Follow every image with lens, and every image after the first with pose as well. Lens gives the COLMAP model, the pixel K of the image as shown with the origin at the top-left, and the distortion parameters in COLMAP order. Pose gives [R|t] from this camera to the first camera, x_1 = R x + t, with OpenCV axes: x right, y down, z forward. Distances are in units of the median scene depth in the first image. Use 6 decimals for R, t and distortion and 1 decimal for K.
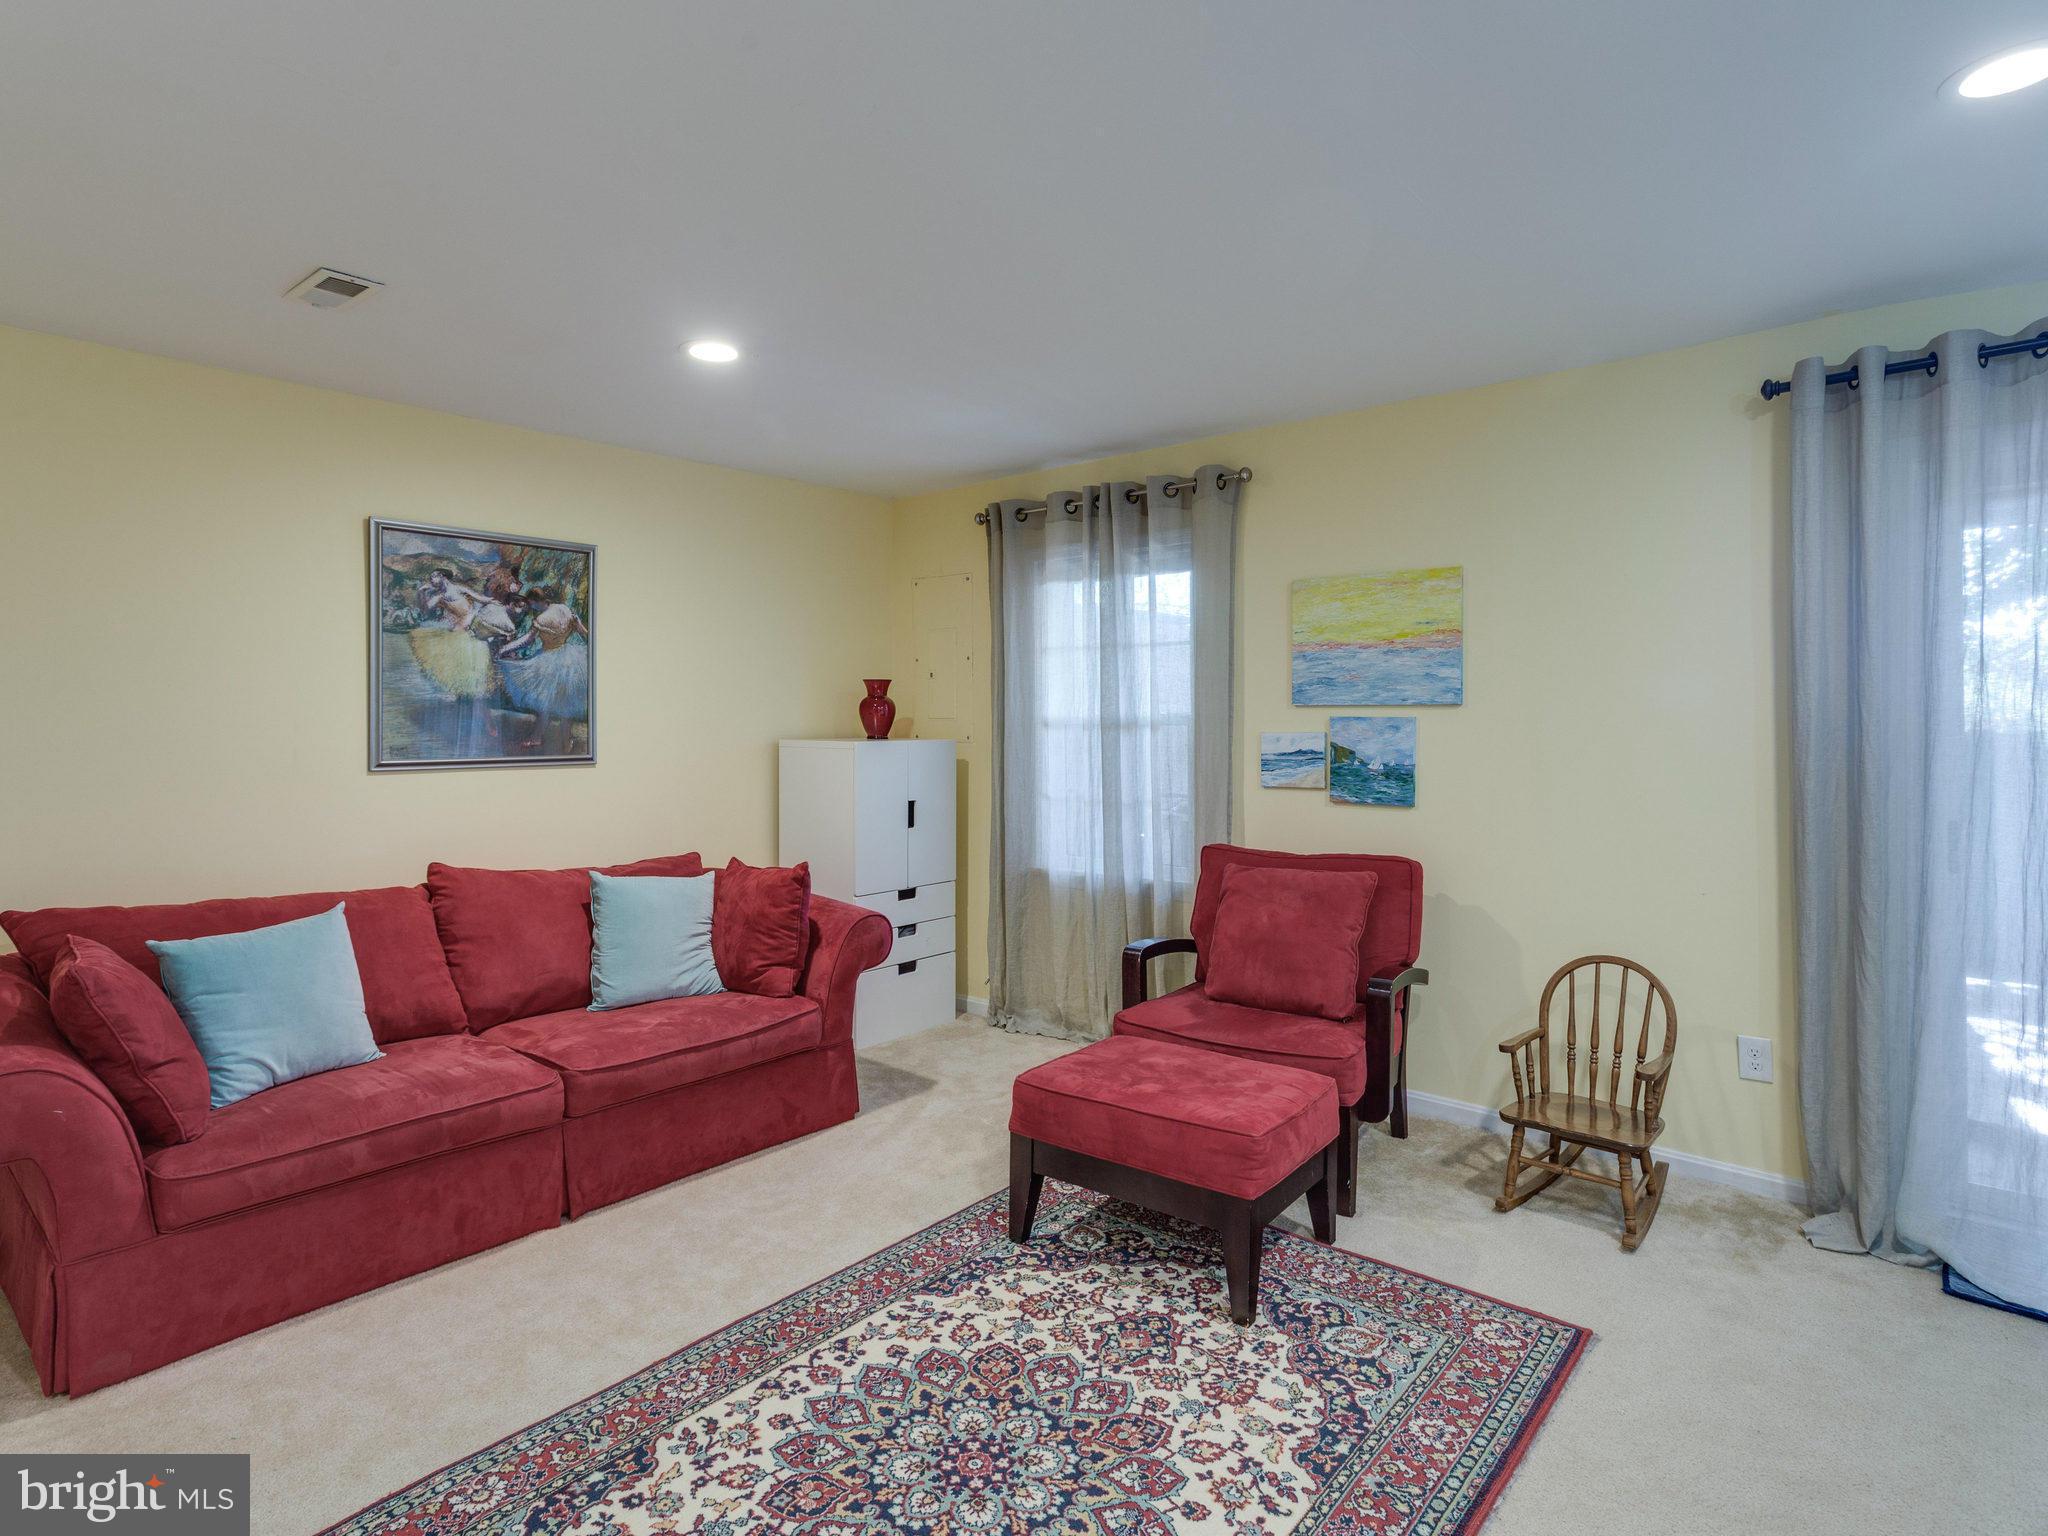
lens RADIAL K [[1090.1, 0, 1025.4], [0, 1090.1, 756.0], [0, 0, 1]] dist [-0.011368, 0.000420]
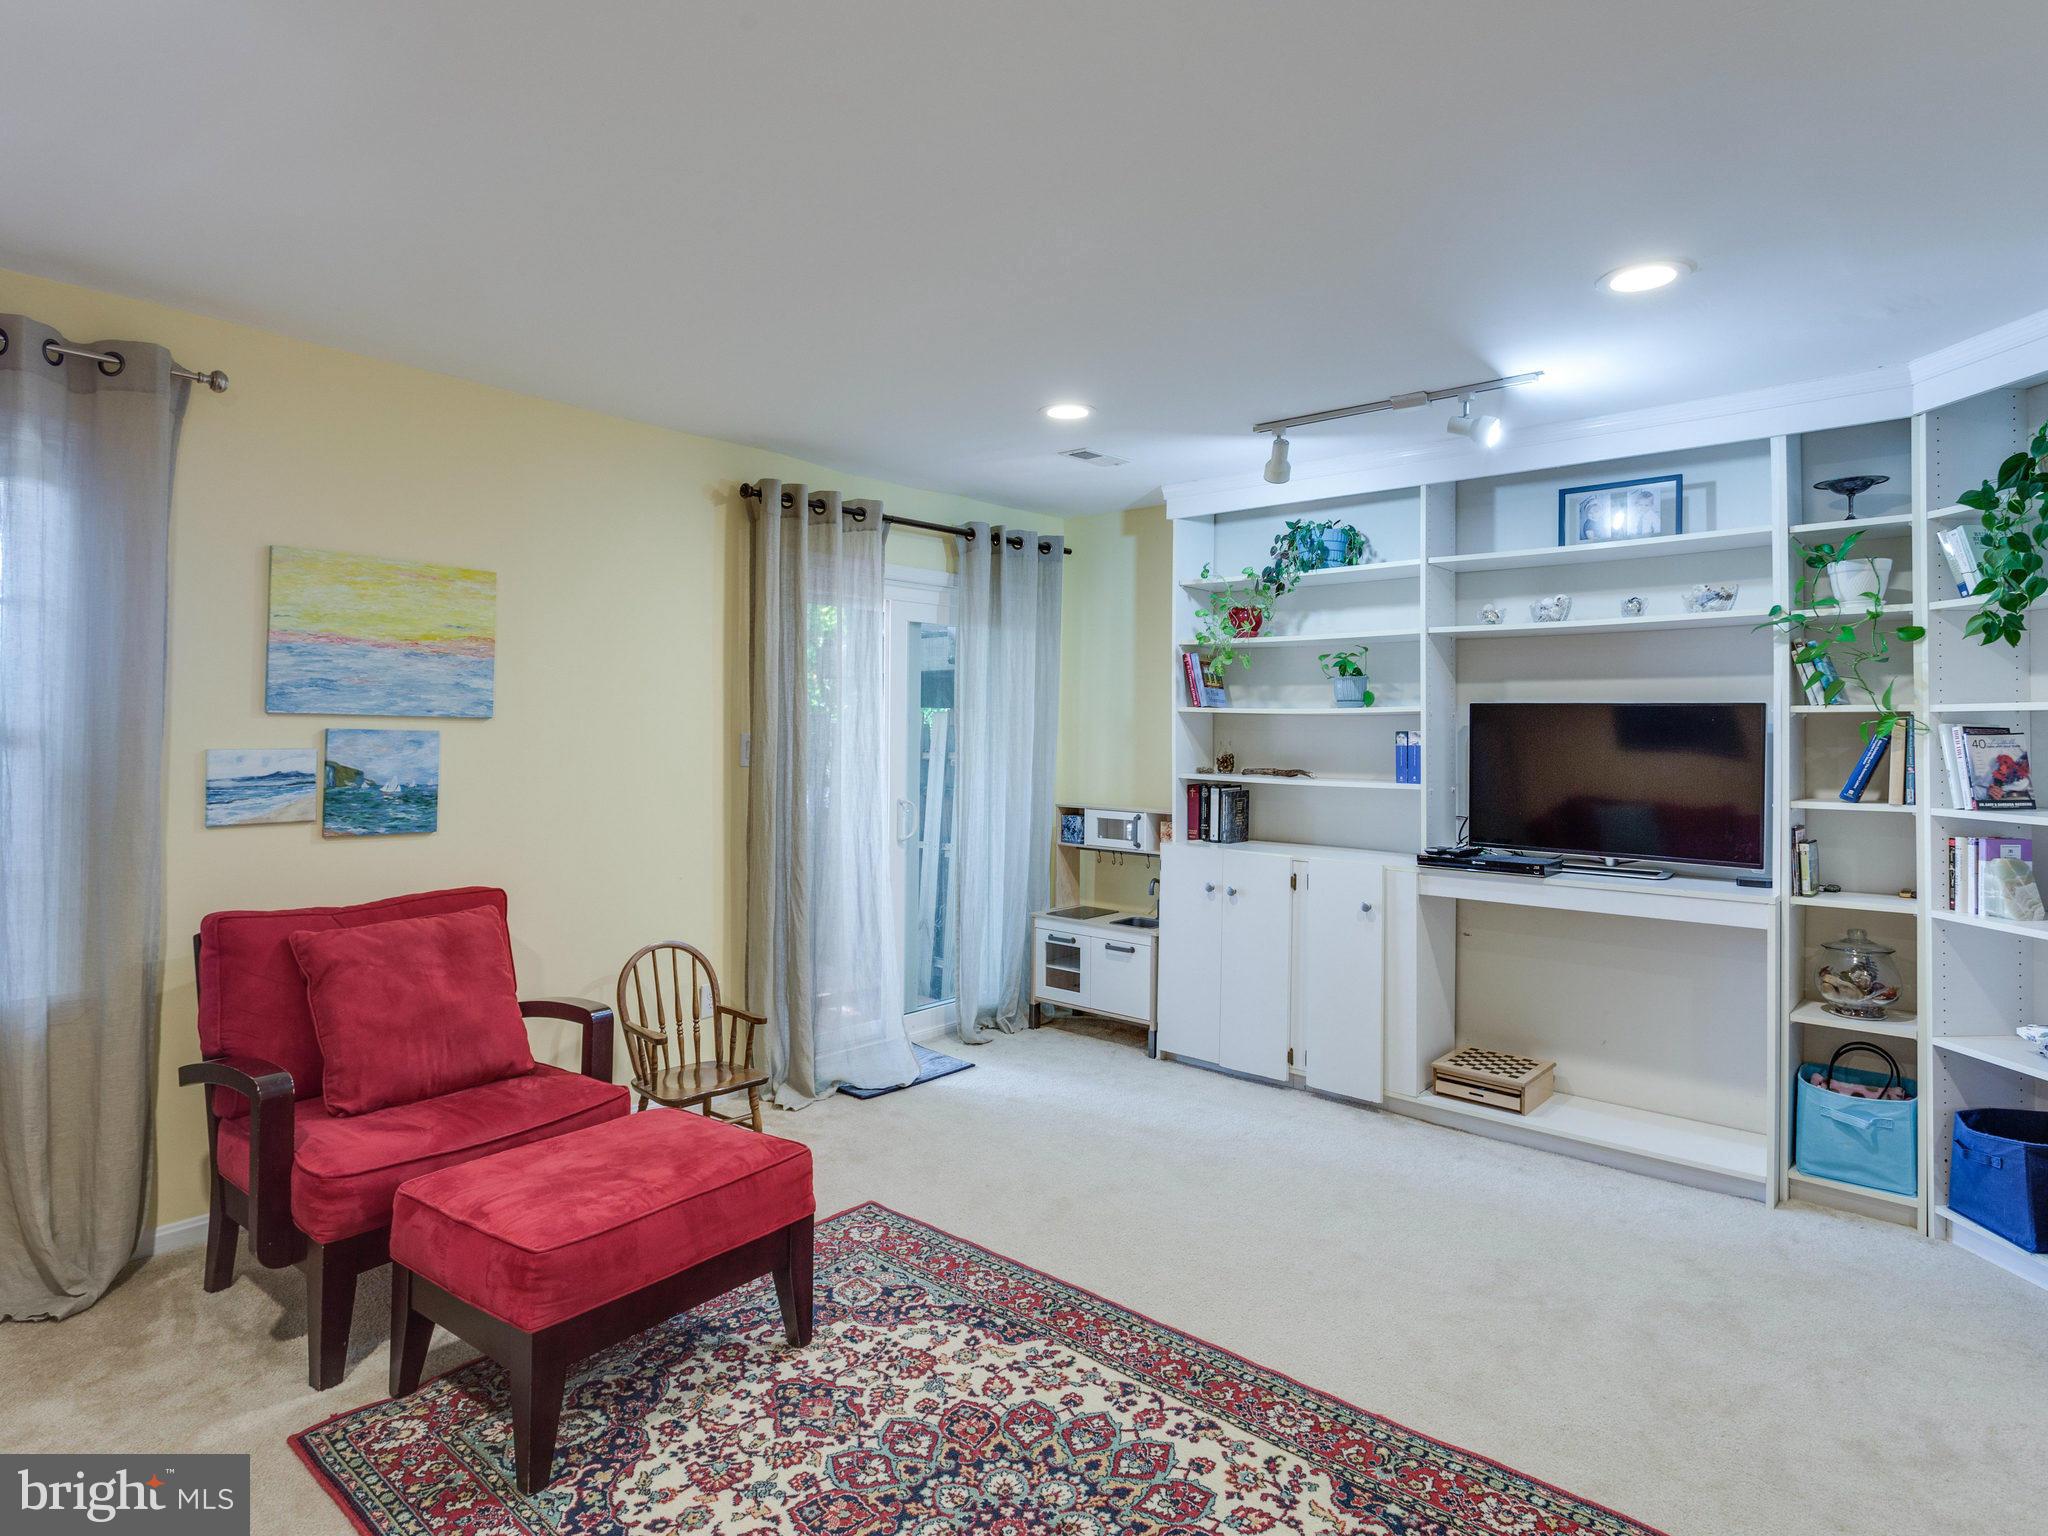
lens RADIAL K [[1090.1, 0, 1024.4], [0, 1090.1, 750.1], [0, 0, 1]] dist [-0.011368, 0.000420]
pose [[0.021252, -0.007548, 0.999746, -0.711456], [0.022781, 0.999716, 0.007064, -0.021186], [-0.999515, 0.022625, 0.021418, 0.692438]]
